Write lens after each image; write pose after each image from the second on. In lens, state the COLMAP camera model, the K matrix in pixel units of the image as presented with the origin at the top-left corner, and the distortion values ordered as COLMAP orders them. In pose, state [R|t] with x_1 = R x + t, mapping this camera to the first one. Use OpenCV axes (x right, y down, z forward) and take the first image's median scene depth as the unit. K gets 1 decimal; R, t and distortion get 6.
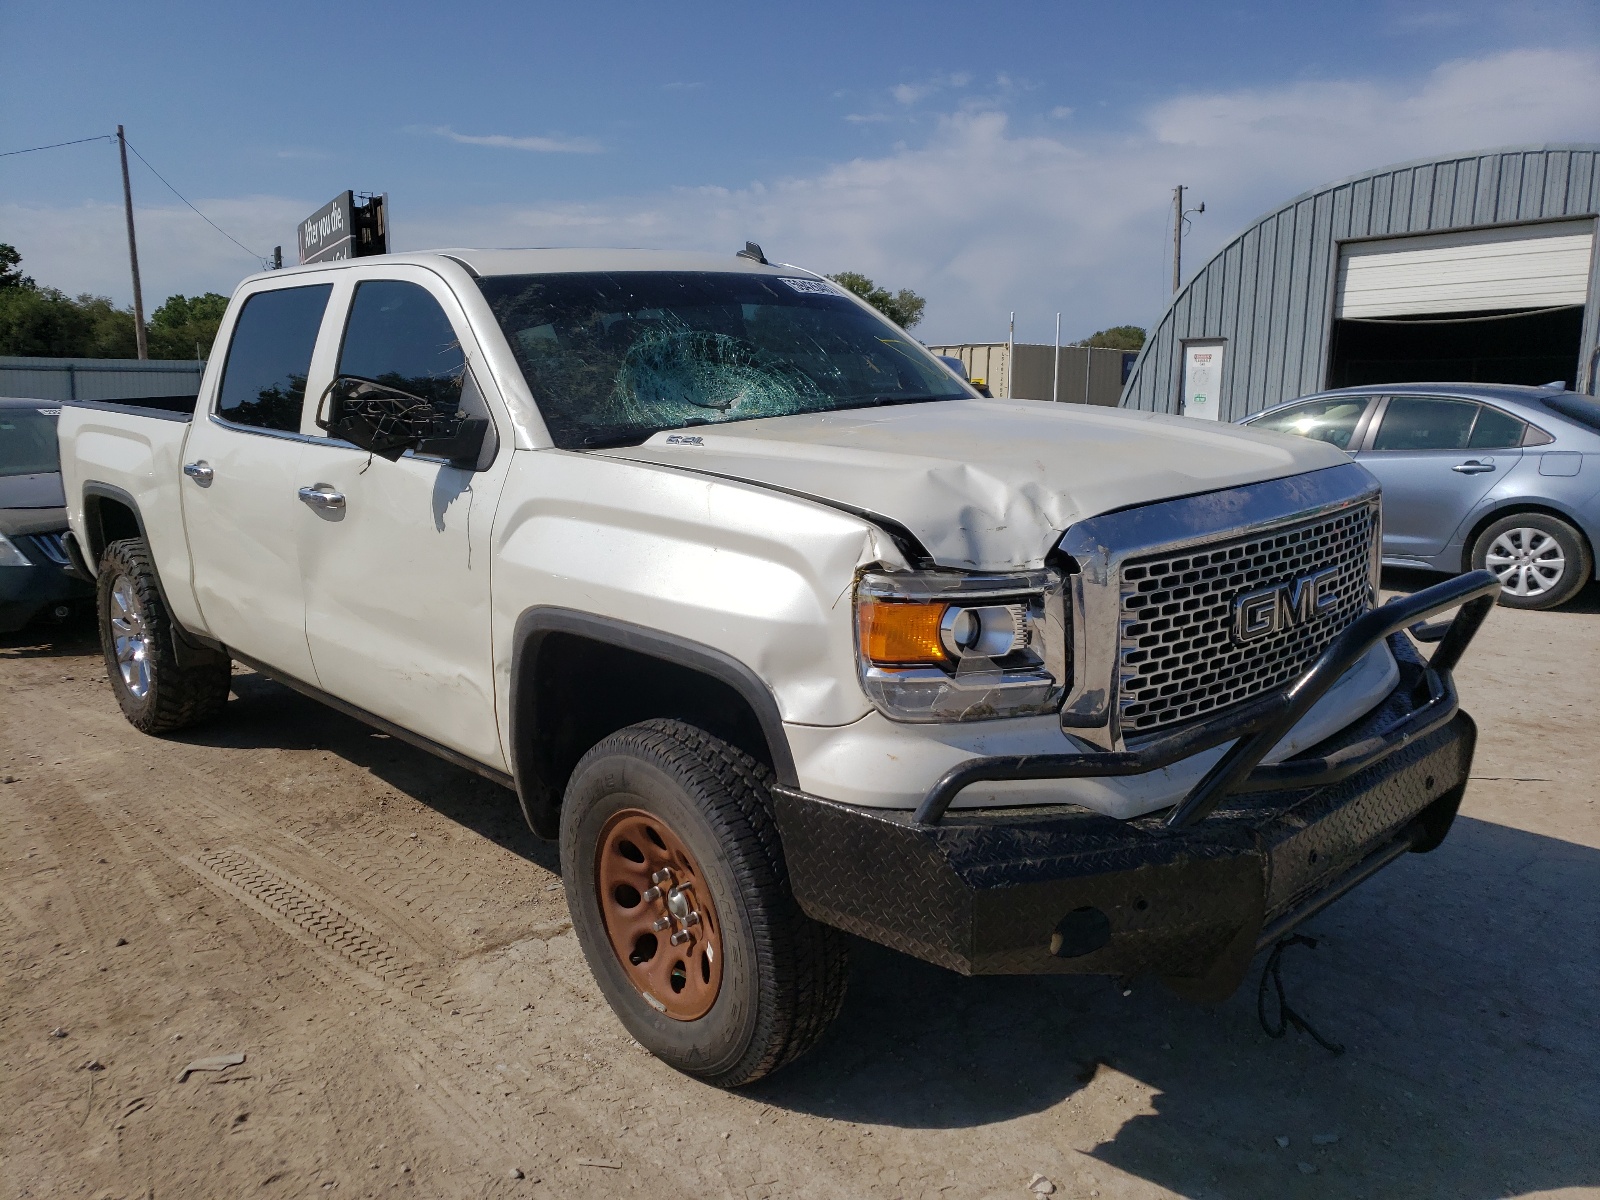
lens RADIAL K [[1268.8, 0, 800.0], [0, 1268.8, 600.0], [0, 0, 1]] dist [0.095535, -0.177680]
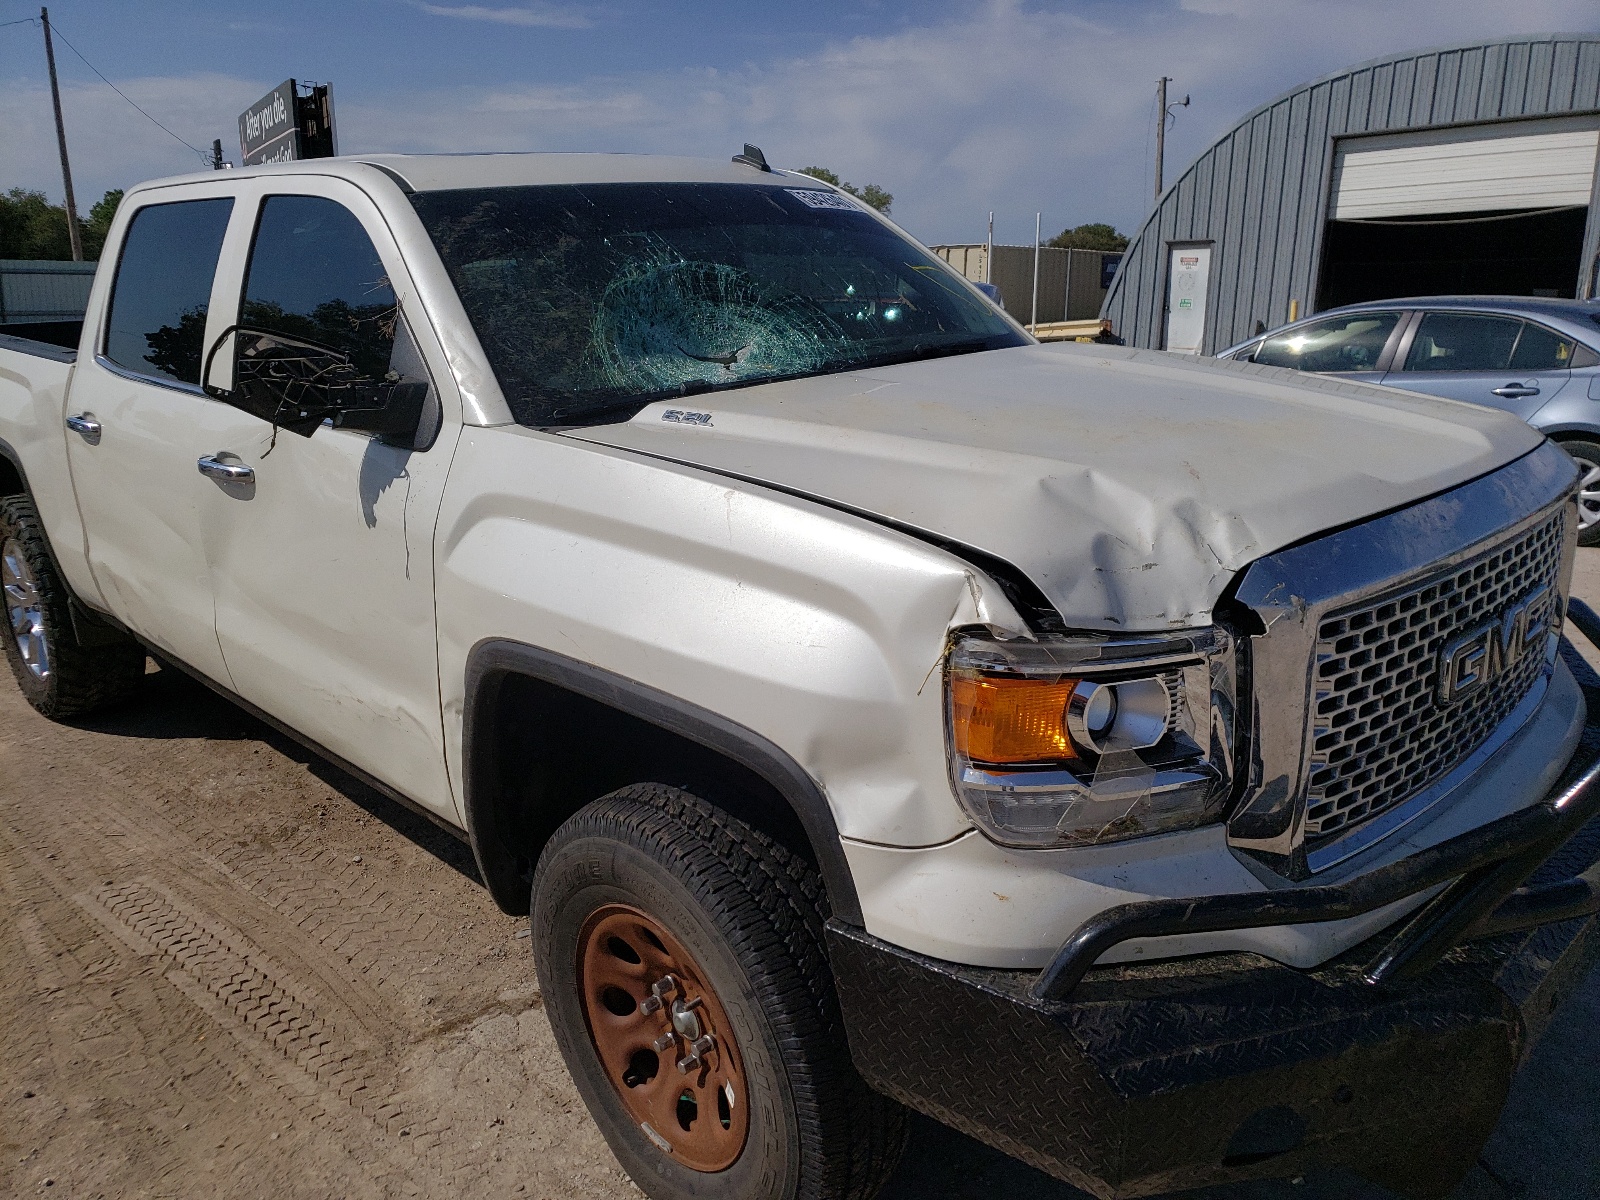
lens RADIAL K [[1275.8, 0, 790.9], [0, 1275.8, 597.3], [0, 0, 1]] dist [0.024202, 0.006063]
pose [[0.999777, -0.005436, 0.020387, -0.040740], [0.003928, 0.997305, 0.073267, -0.067293], [-0.020731, -0.073171, 0.997104, 0.213252]]
